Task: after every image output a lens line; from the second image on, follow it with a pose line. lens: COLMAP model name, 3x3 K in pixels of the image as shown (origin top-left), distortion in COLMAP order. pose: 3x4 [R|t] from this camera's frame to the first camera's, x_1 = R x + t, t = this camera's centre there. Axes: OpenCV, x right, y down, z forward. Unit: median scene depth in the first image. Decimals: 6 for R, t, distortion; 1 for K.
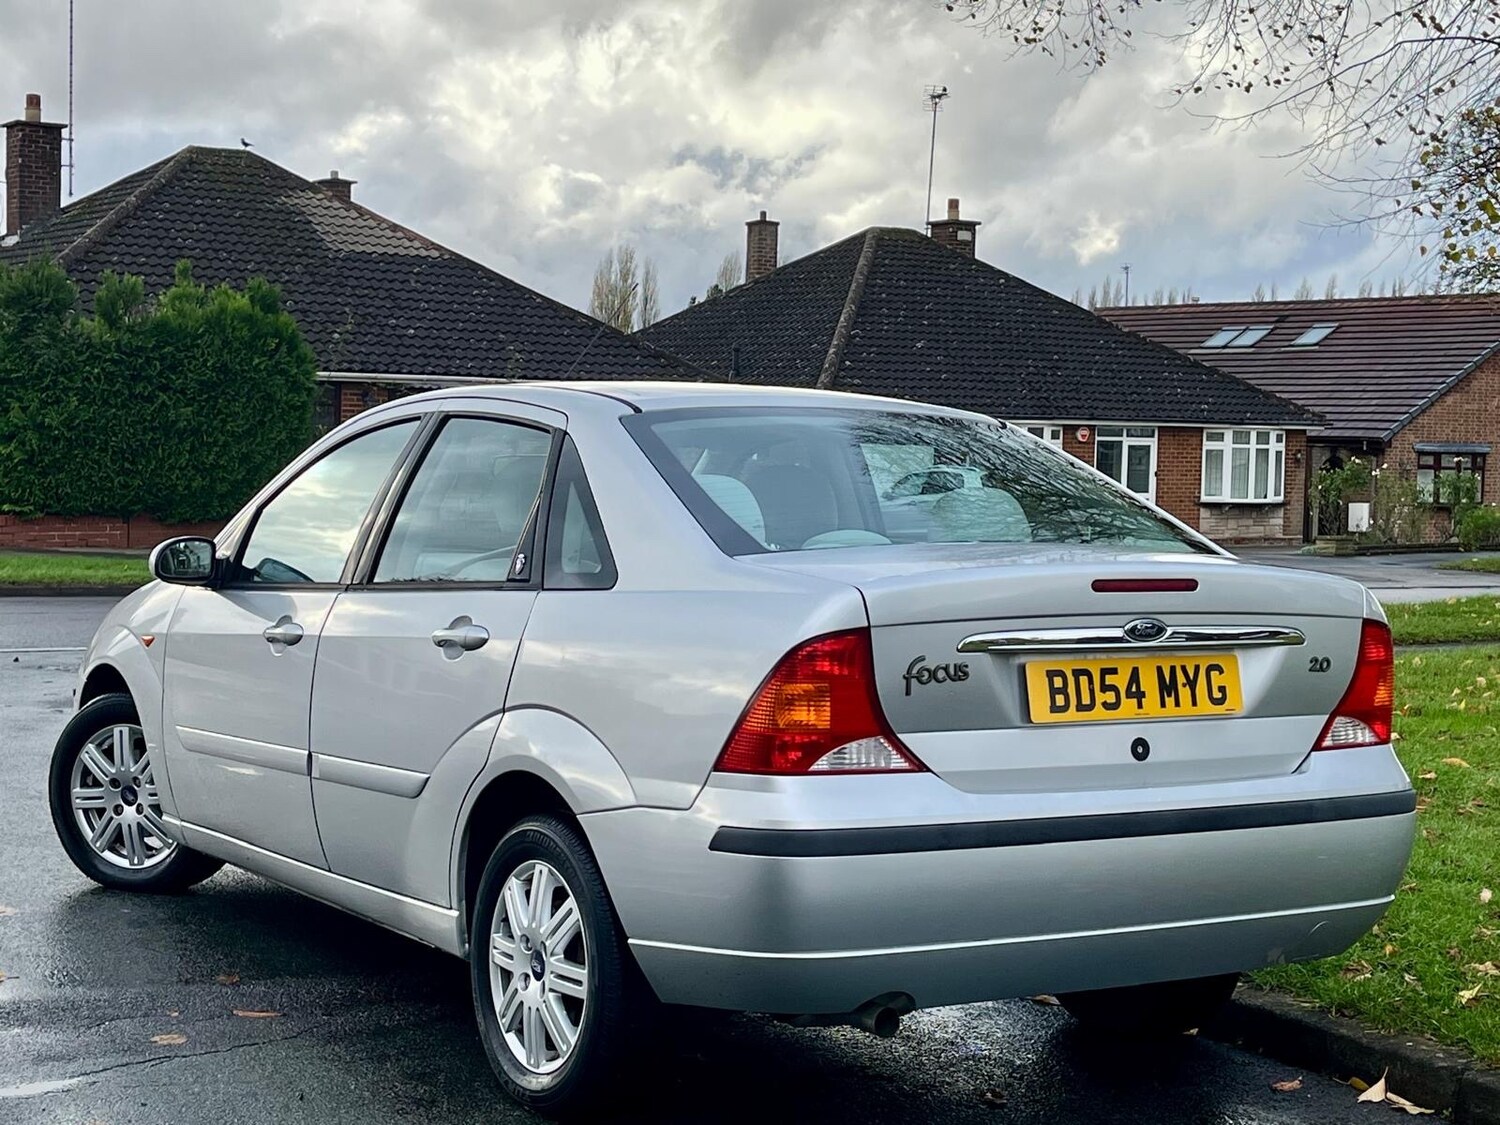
lens RADIAL K [[2646.9, 0, 717.1], [0, 2646.9, 584.6], [0, 0, 1]] dist [0.041251, 0.000000]
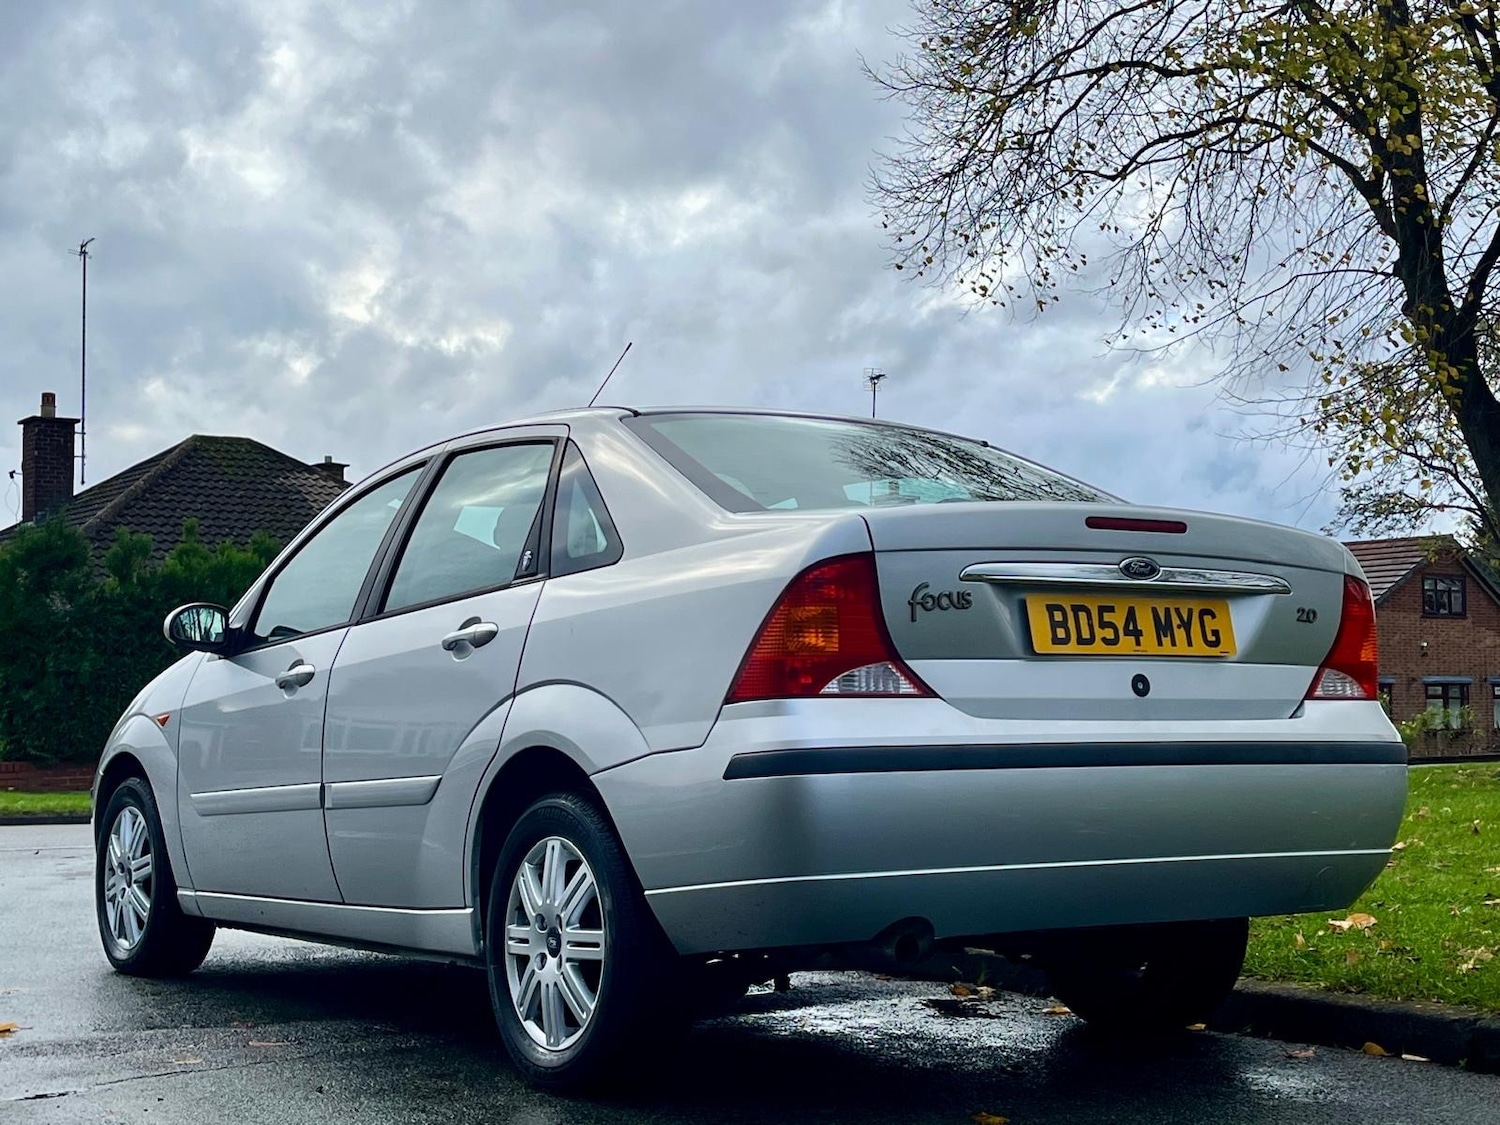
lens RADIAL K [[2428.2, 0, 749.9], [0, 2428.2, 558.5], [0, 0, 1]] dist [0.066076, 0.000000]
pose [[0.999045, -0.031793, 0.029986, -0.015357], [0.035346, 0.991330, -0.126548, 0.112389], [-0.025703, 0.127487, 0.991507, 0.060086]]
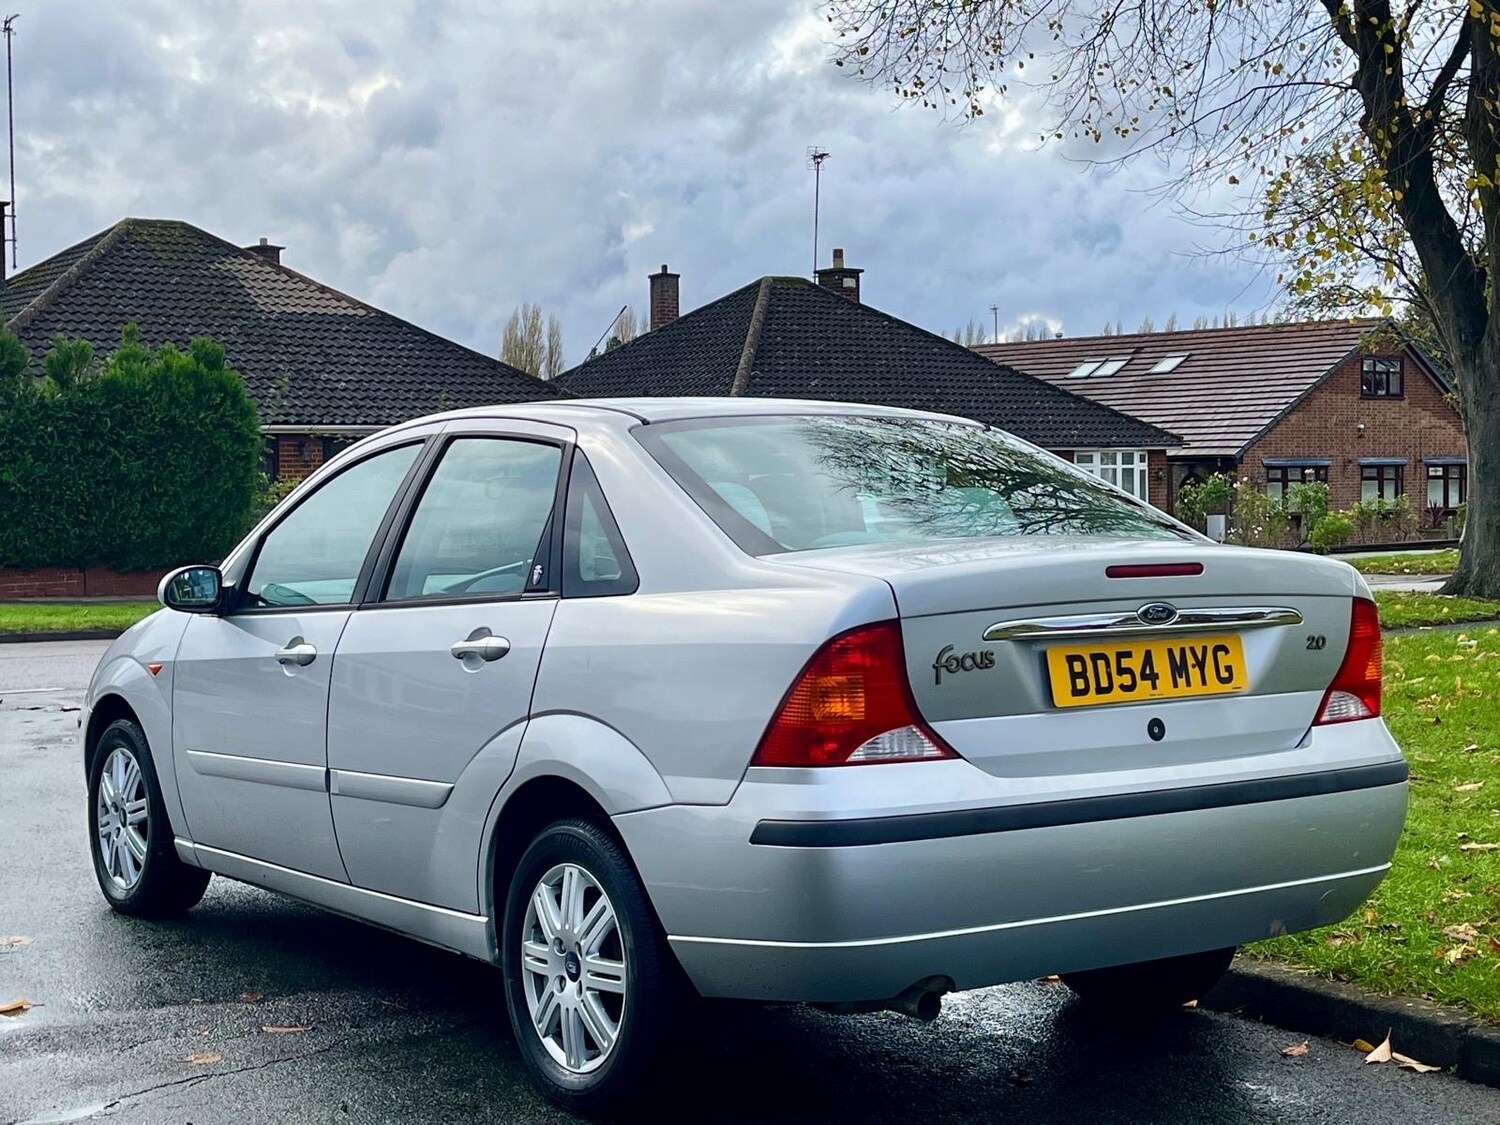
lens RADIAL K [[2428.2, 0, 742.4], [0, 2428.2, 564.2], [0, 0, 1]] dist [0.066076, 0.000000]
pose [[0.997999, -0.036053, 0.051939, -0.042879], [0.037080, 0.999132, -0.018959, 0.008725], [-0.051211, 0.020847, 0.998470, 0.052265]]
